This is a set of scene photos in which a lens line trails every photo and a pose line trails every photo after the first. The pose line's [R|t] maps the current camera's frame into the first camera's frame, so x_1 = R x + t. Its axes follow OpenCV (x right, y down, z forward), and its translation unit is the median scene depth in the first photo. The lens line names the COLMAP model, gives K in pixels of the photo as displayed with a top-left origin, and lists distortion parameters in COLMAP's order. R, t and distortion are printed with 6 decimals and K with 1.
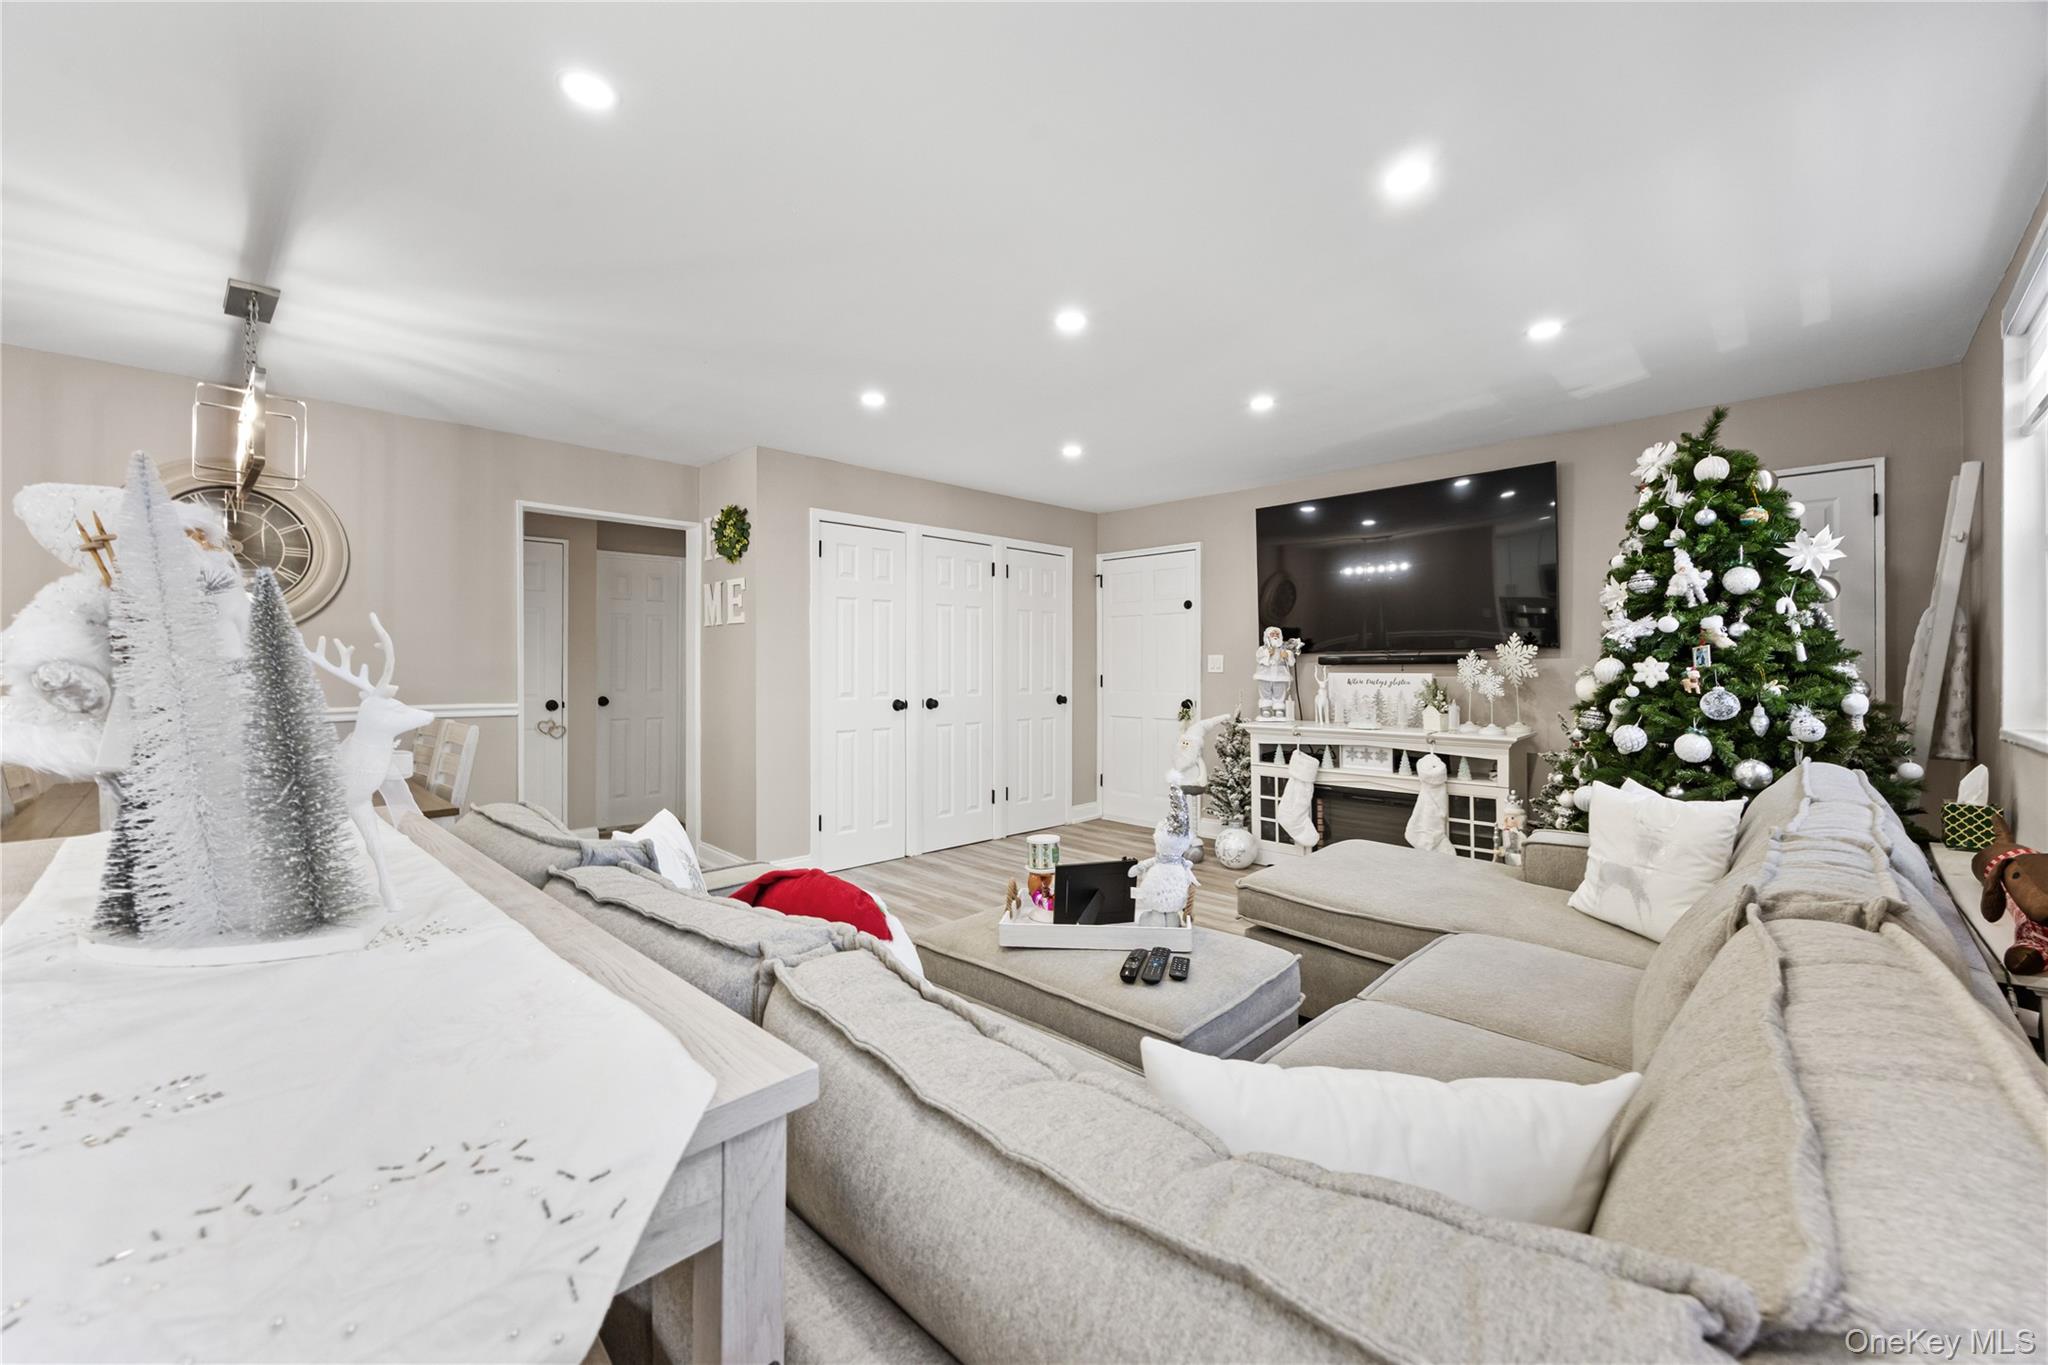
lens RADIAL K [[804.1, 0, 1021.0], [0, 804.1, 667.6], [0, 0, 1]] dist [-0.014311, -0.000066]
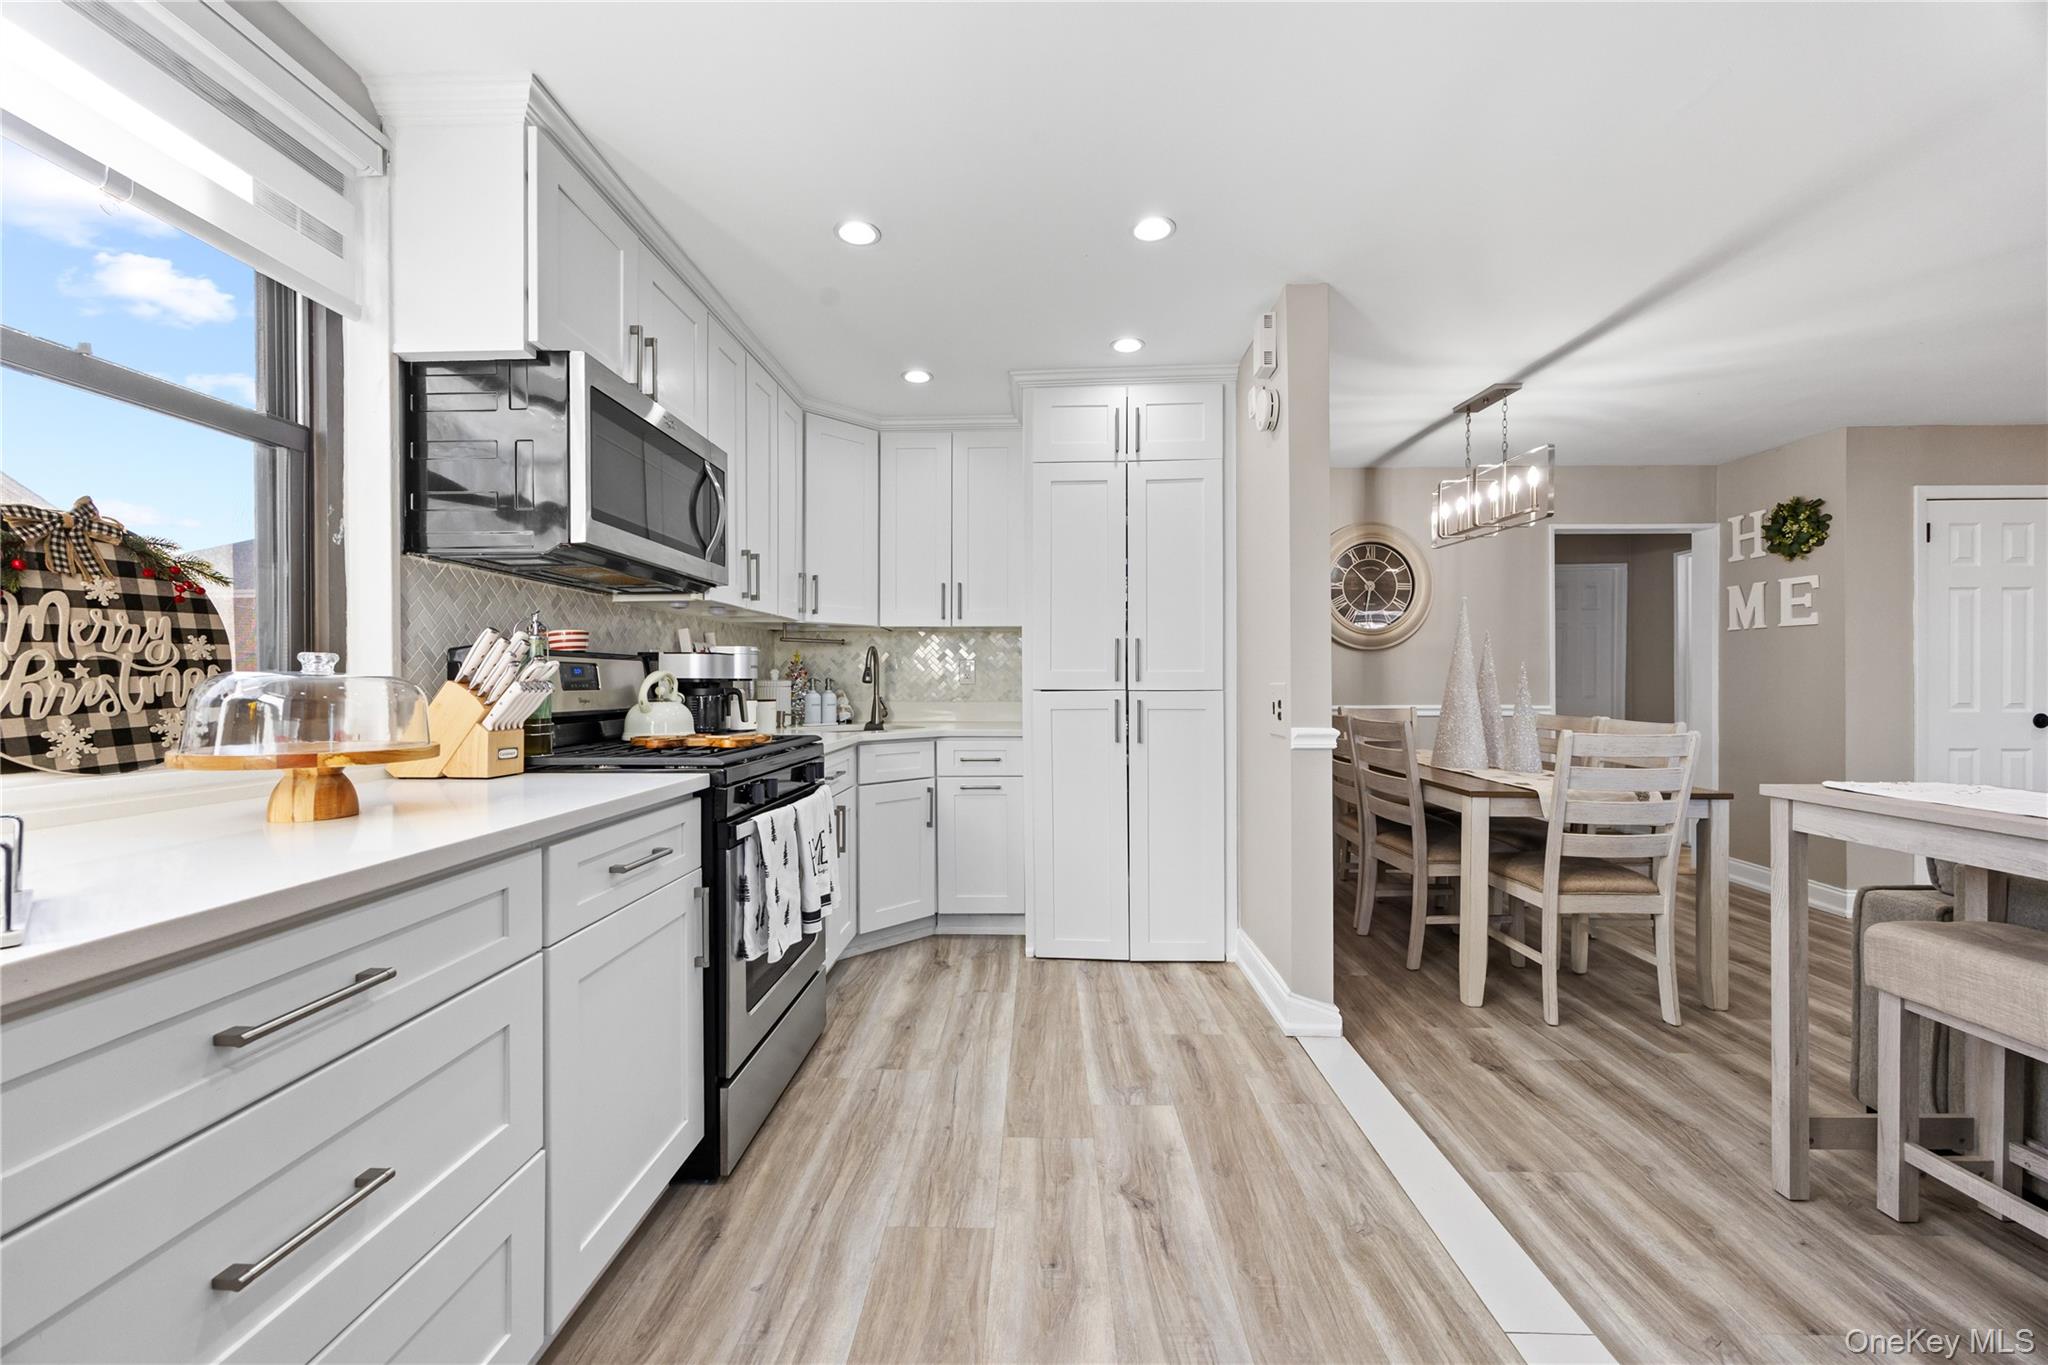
lens RADIAL K [[791.7, 0, 1040.6], [0, 791.7, 674.6], [0, 0, 1]] dist [-0.001723, -0.000189]
pose [[0.692541, -0.007664, -0.721338, -0.306650], [0.003110, 0.999966, -0.007638, 0.005694], [0.721372, 0.003046, 0.692541, -0.258727]]
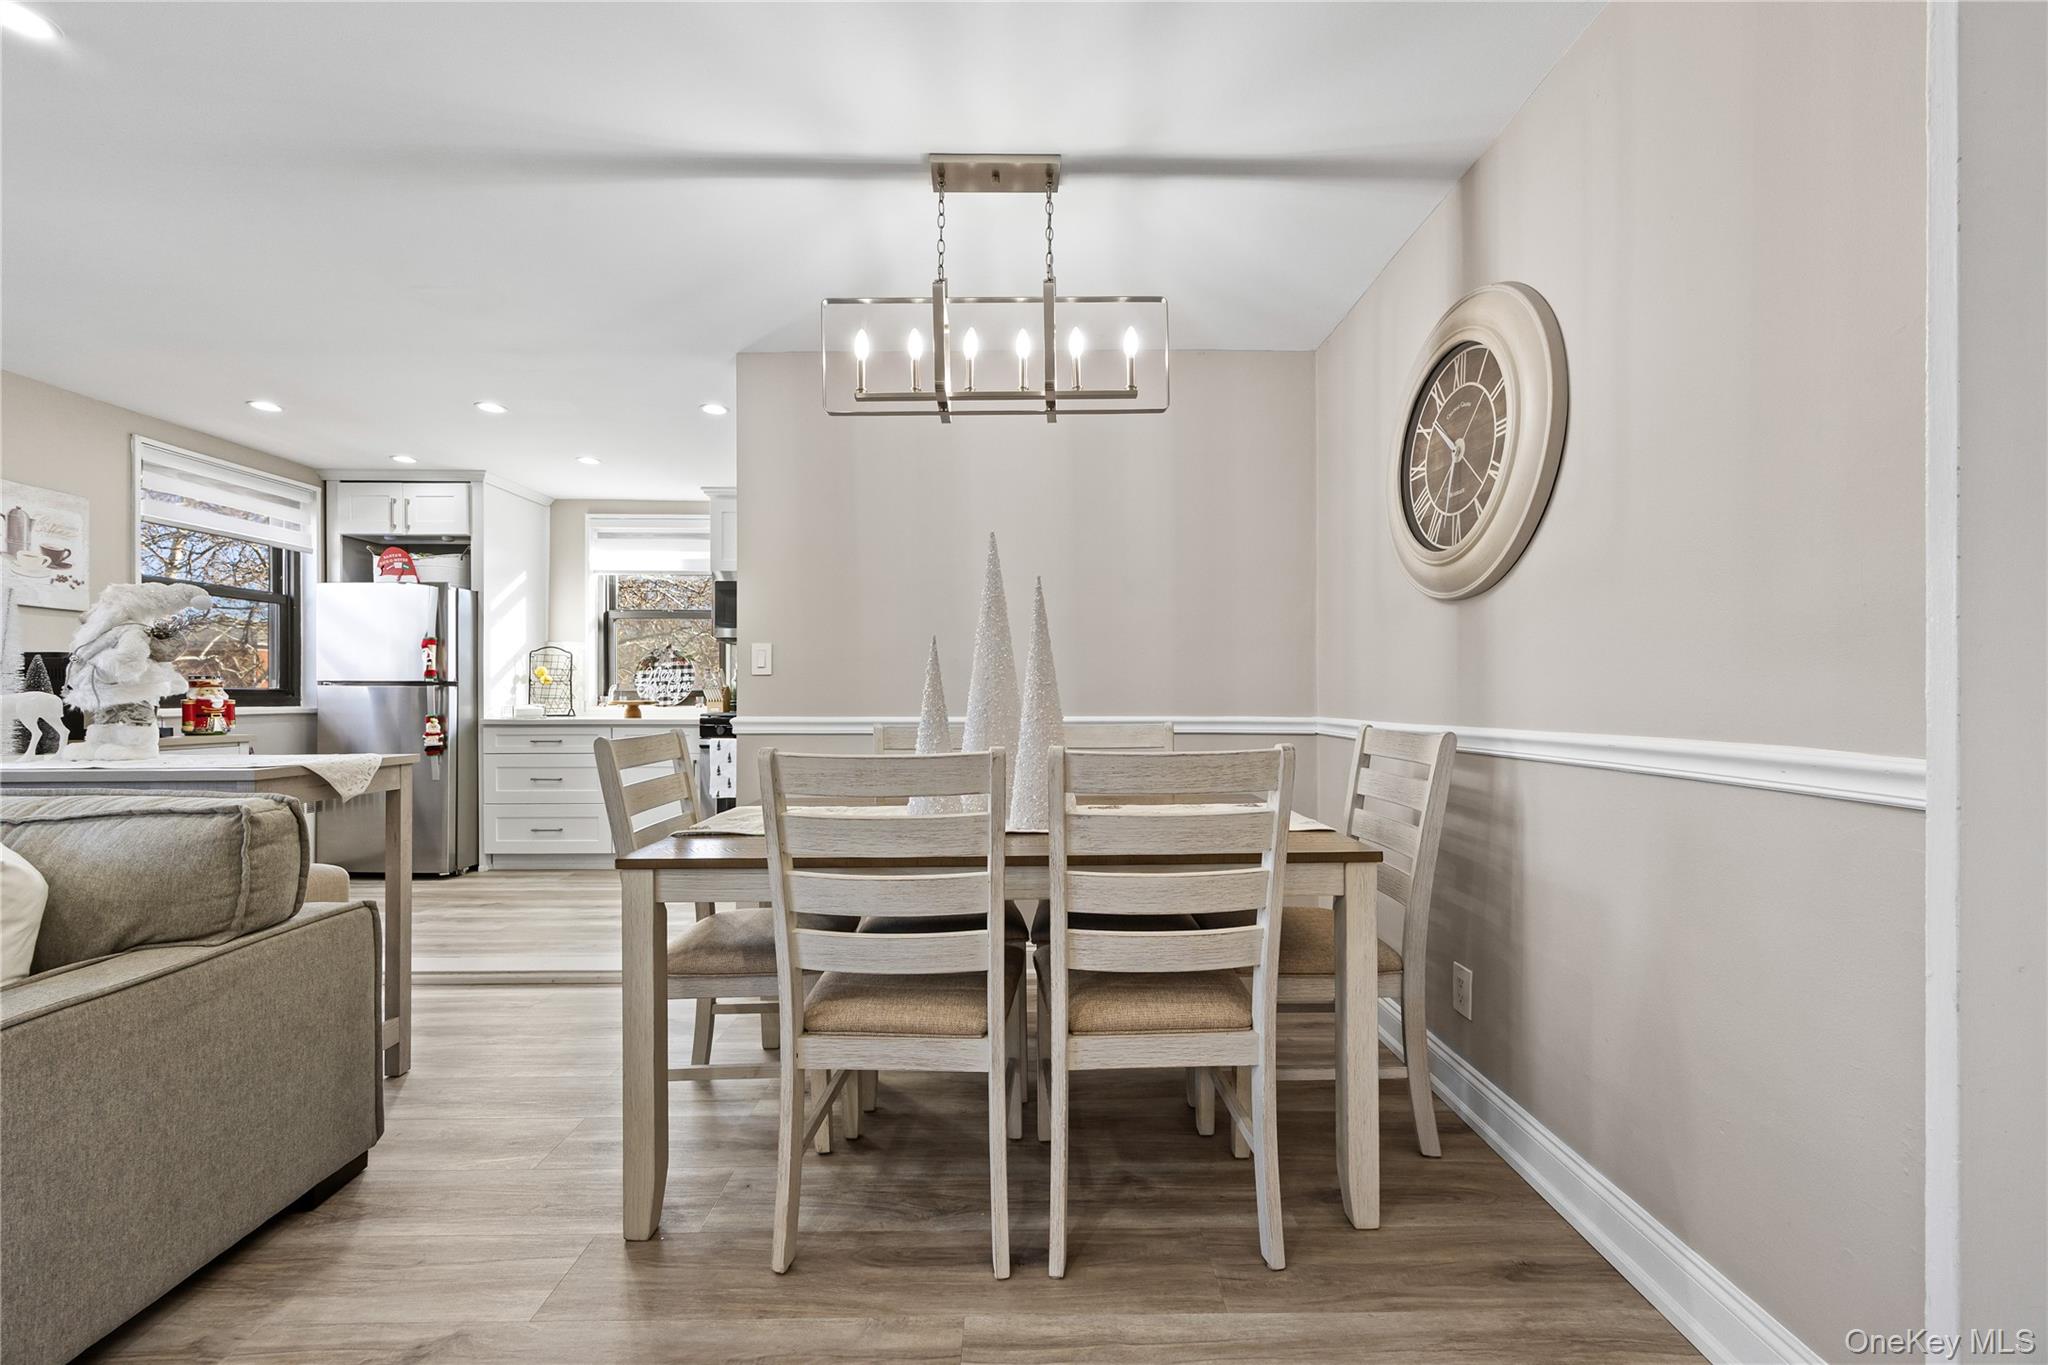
lens RADIAL K [[800.6, 0, 1007.4], [0, 800.6, 694.5], [0, 0, 1]] dist [0.001265, 0.000265]
pose [[-0.717926, -0.003015, -0.696113, -0.255506], [0.000406, 0.999989, -0.004751, 0.023258], [0.696119, -0.003693, -0.717917, 0.899798]]
